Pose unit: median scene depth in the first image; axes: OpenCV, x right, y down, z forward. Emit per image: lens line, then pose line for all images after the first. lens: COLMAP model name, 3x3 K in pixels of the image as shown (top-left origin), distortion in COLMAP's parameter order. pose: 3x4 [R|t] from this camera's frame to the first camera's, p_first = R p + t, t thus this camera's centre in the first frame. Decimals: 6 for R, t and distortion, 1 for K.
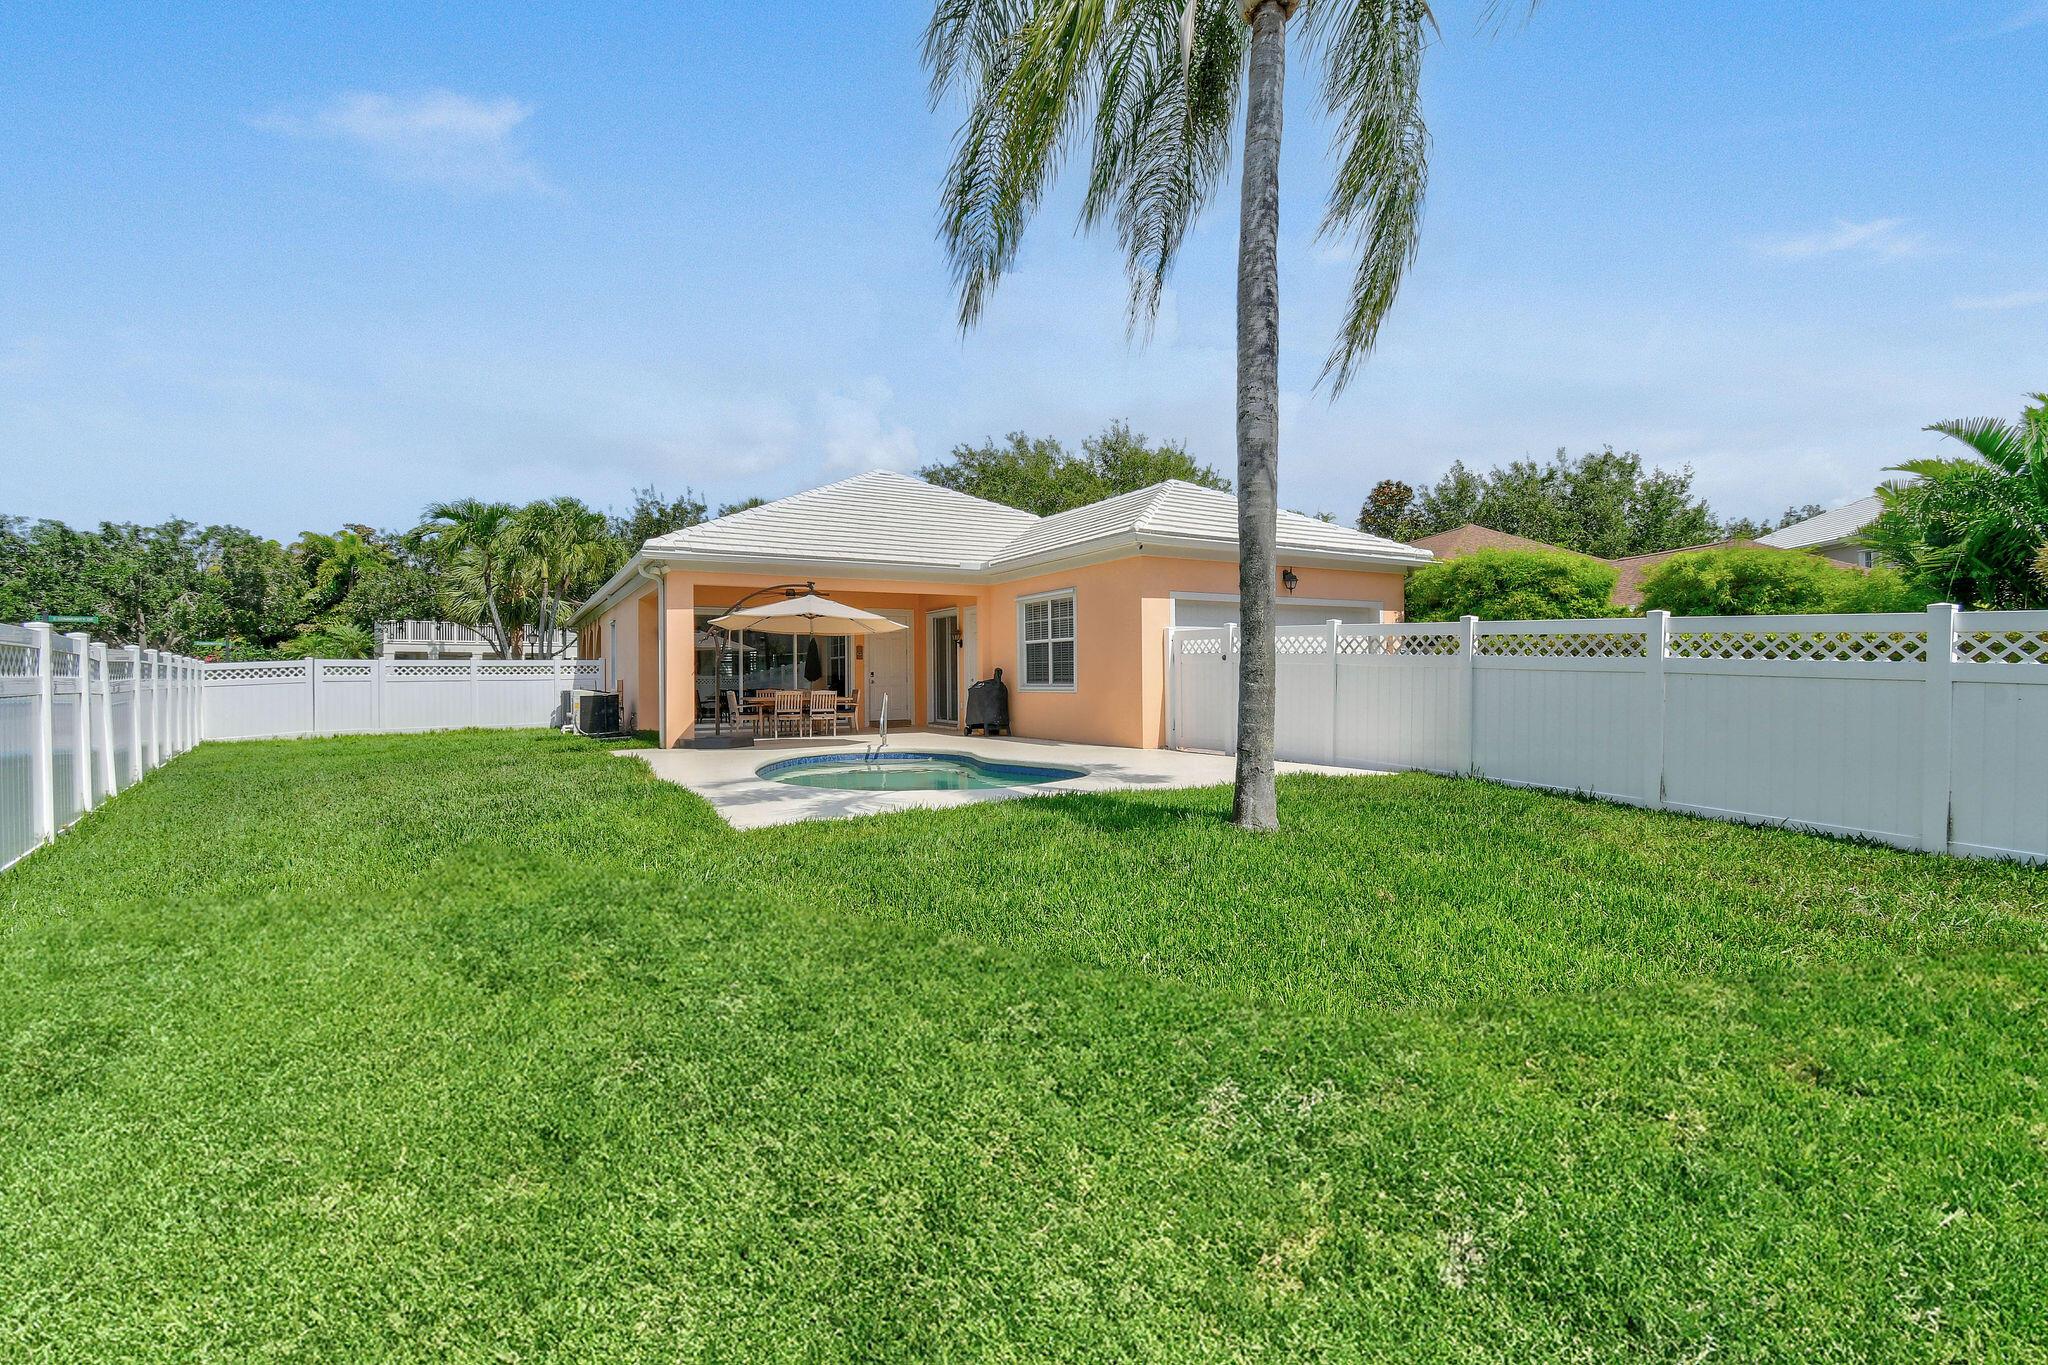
lens RADIAL K [[913.3, 0, 1033.1], [0, 913.3, 686.0], [0, 0, 1]] dist [0.000872, 0.000135]
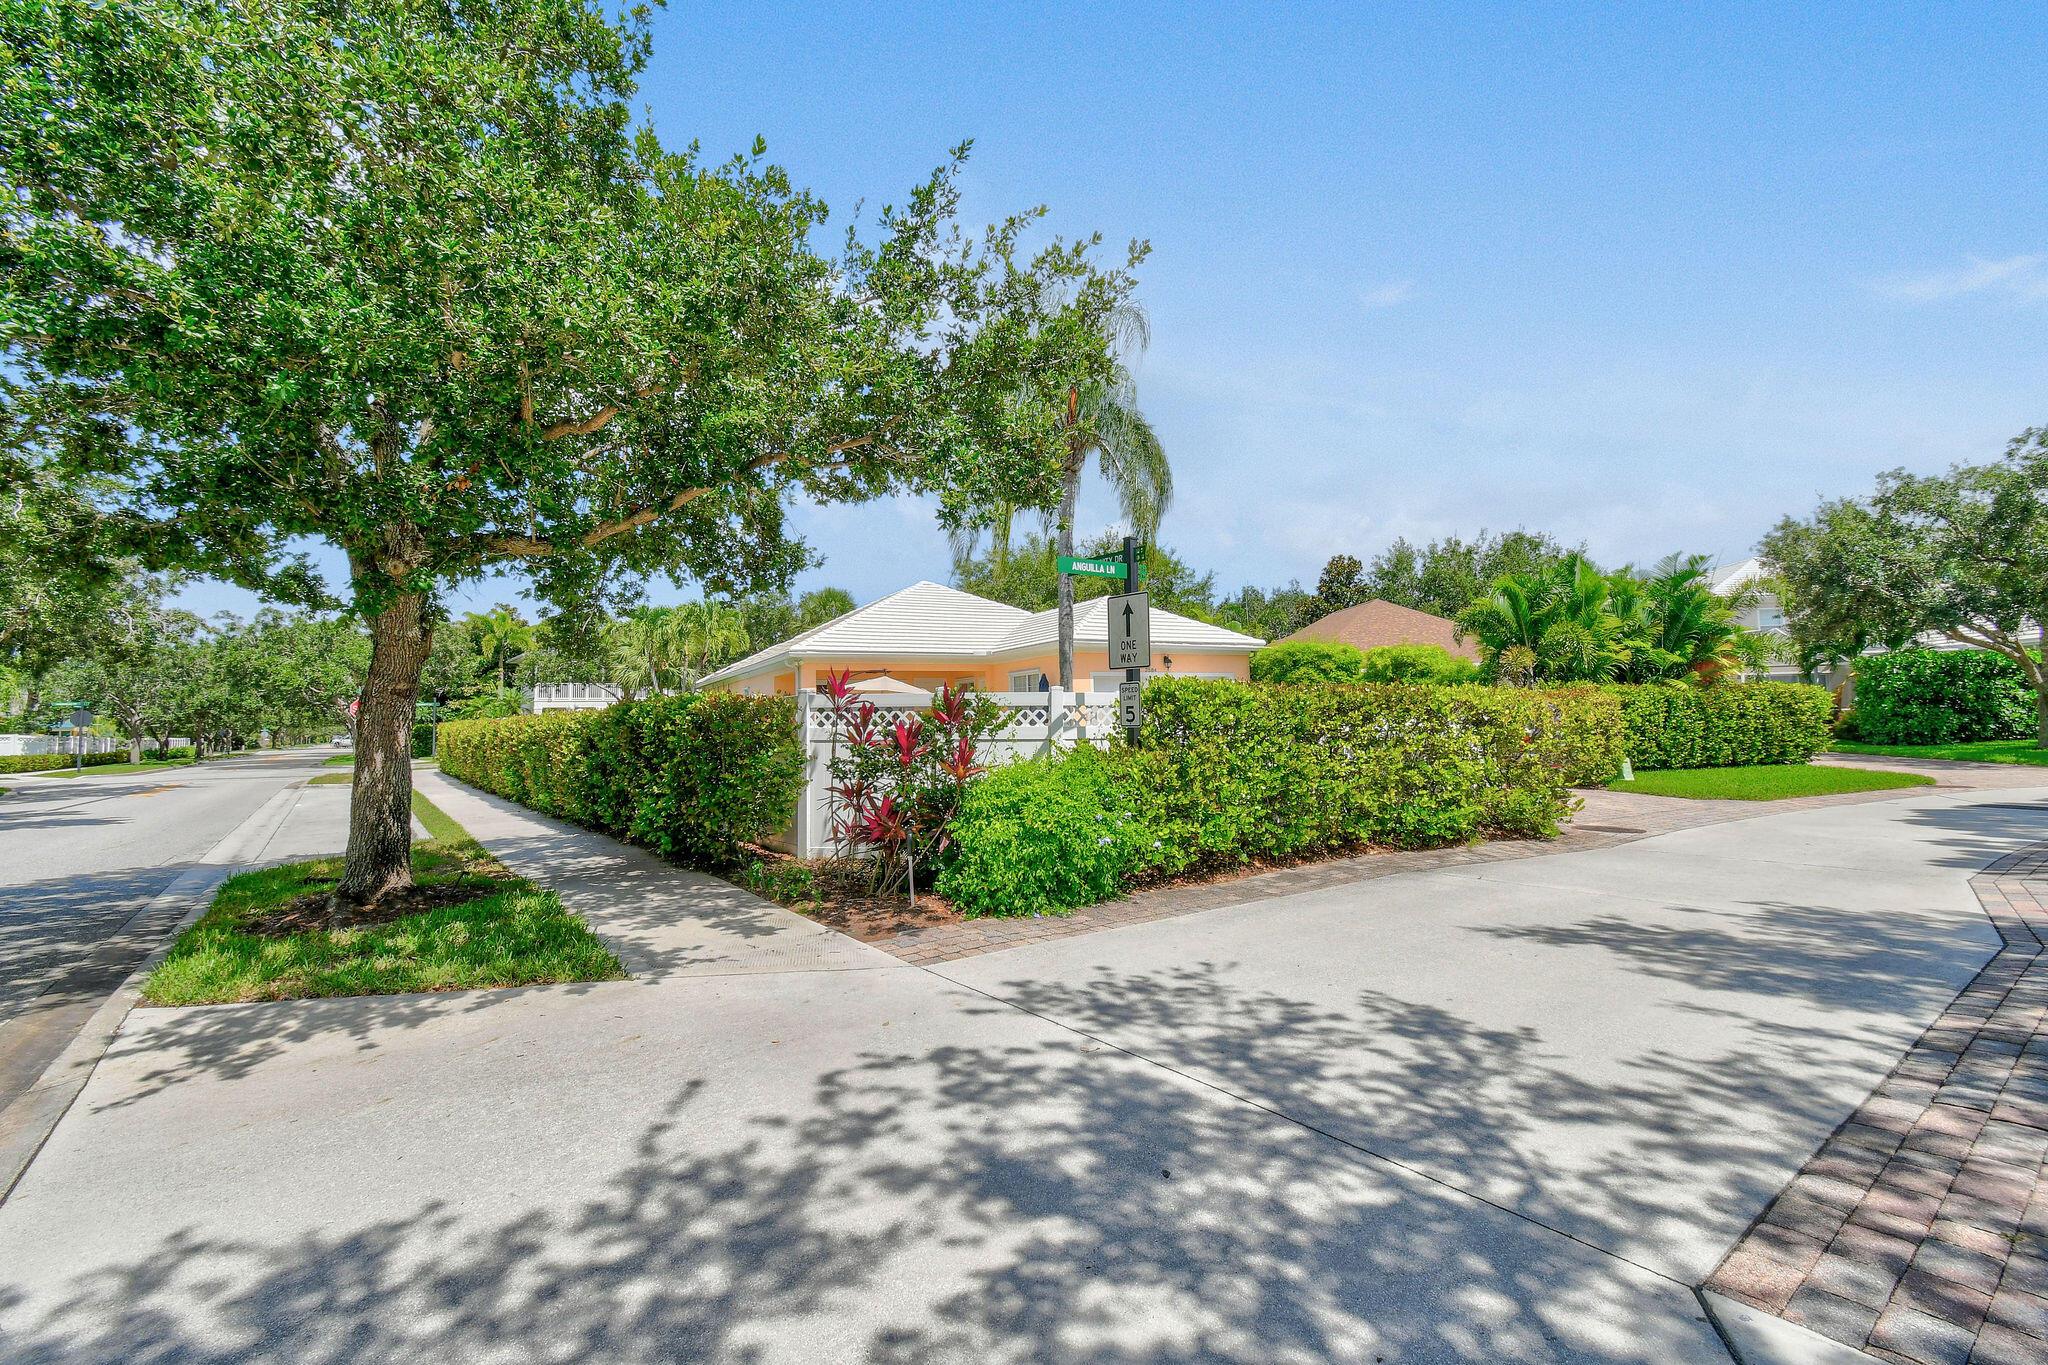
lens RADIAL K [[902.1, 0, 1023.2], [0, 902.1, 675.7], [0, 0, 1]] dist [0.003340, 0.000205]
pose [[0.998503, -0.013102, -0.053113, 0.040187], [0.009763, 0.997988, -0.062649, 0.003469], [0.053827, 0.062037, 0.996621, -0.244841]]
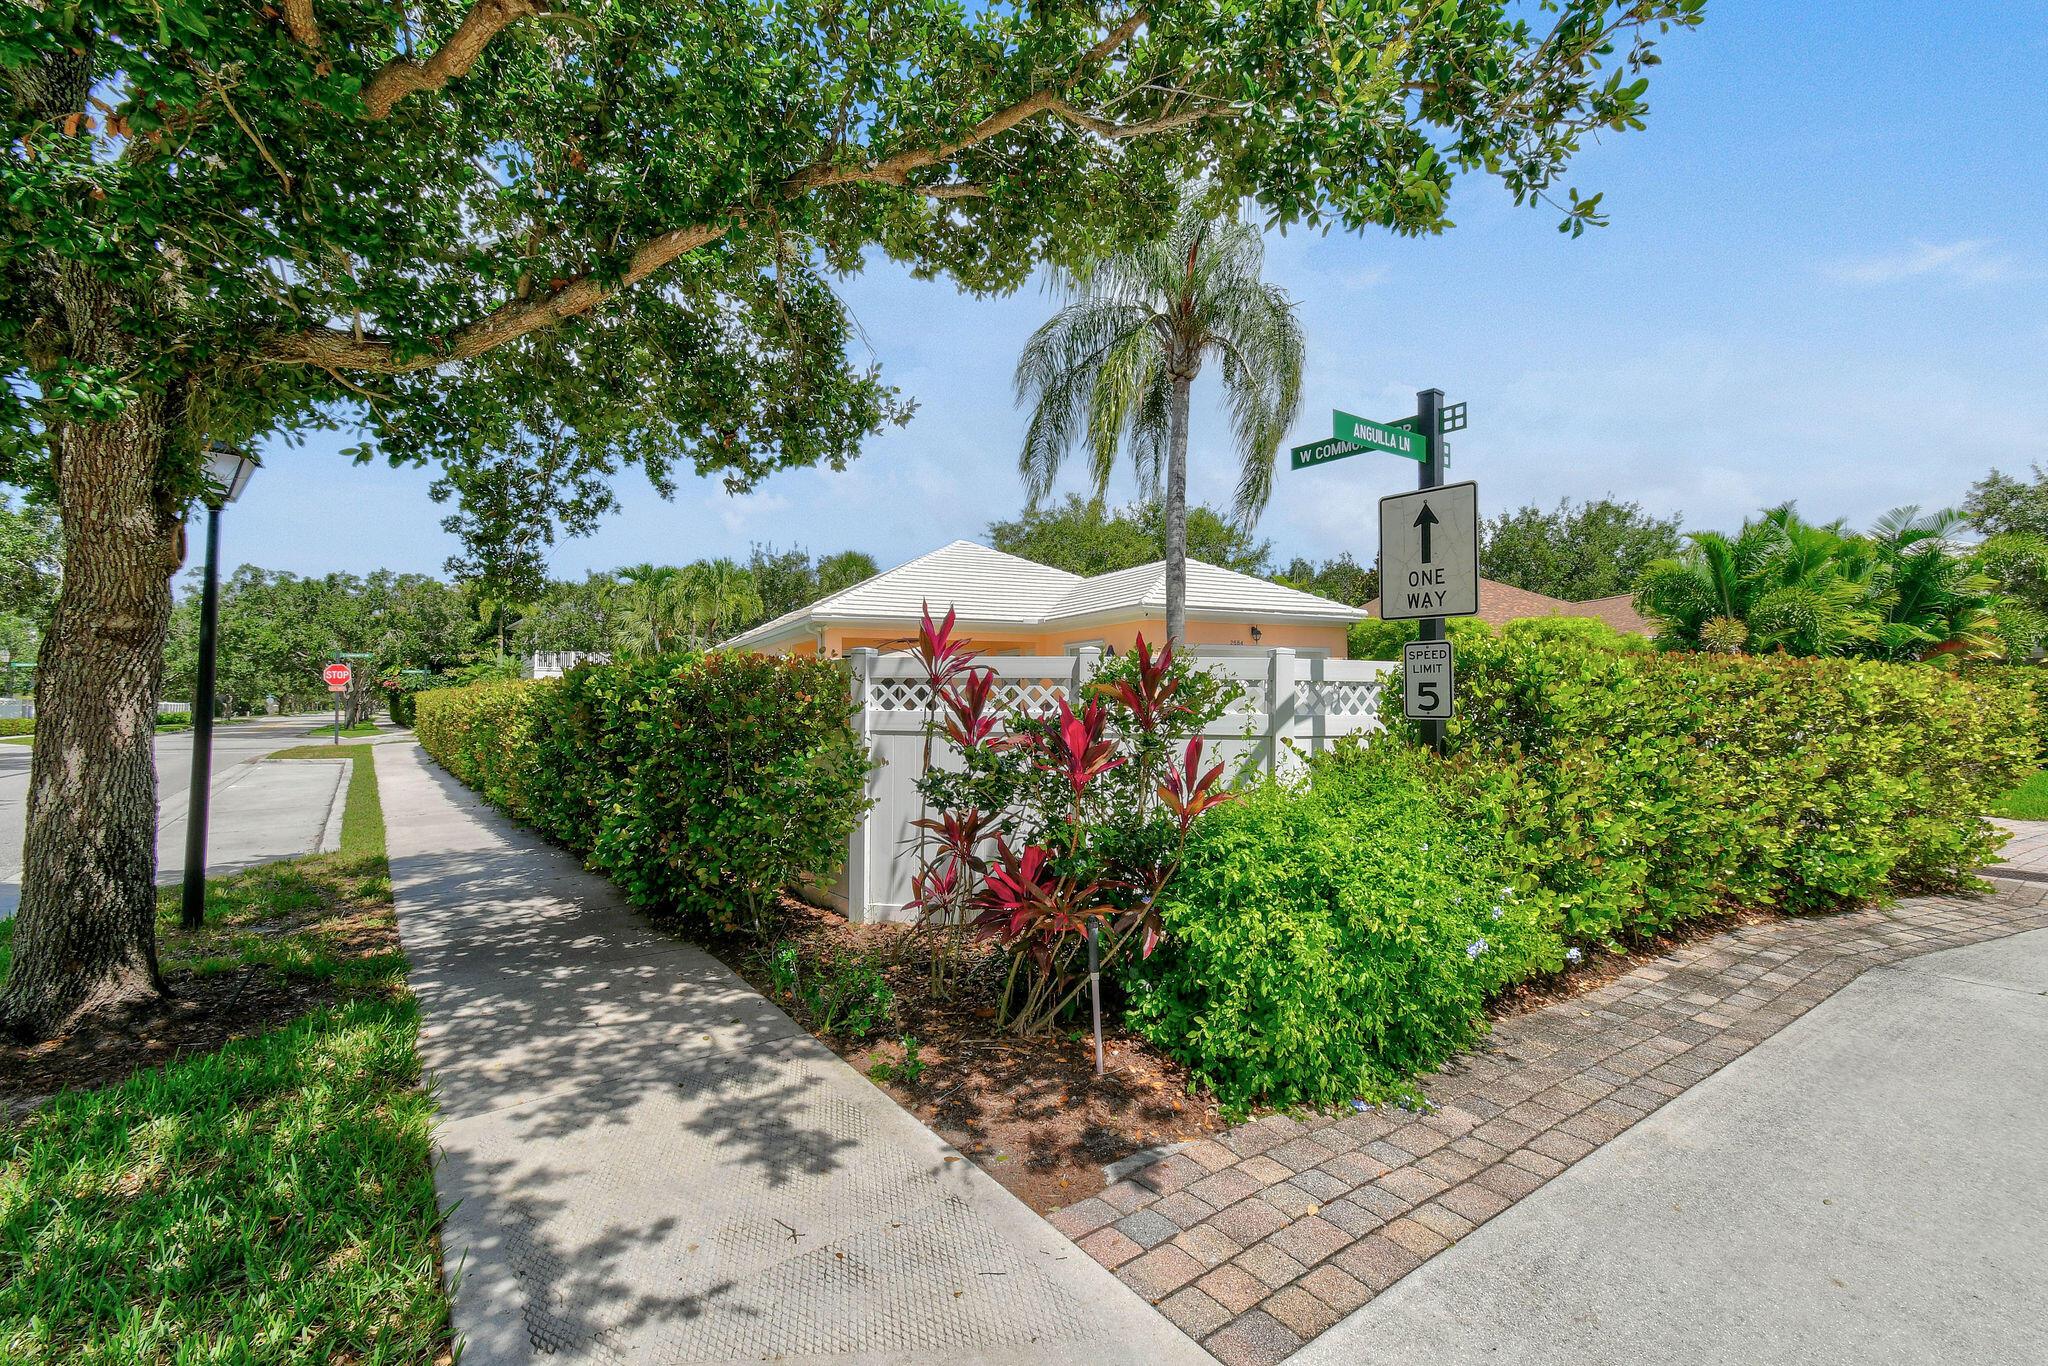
lens RADIAL K [[909.4, 0, 1022.1], [0, 909.4, 674.2], [0, 0, 1]] dist [0.001022, -0.000397]
pose [[0.997681, 0.003325, -0.067975, 0.006713], [-0.006026, 0.999199, -0.039568, 0.001600], [0.067789, 0.039886, 0.996902, -0.157924]]
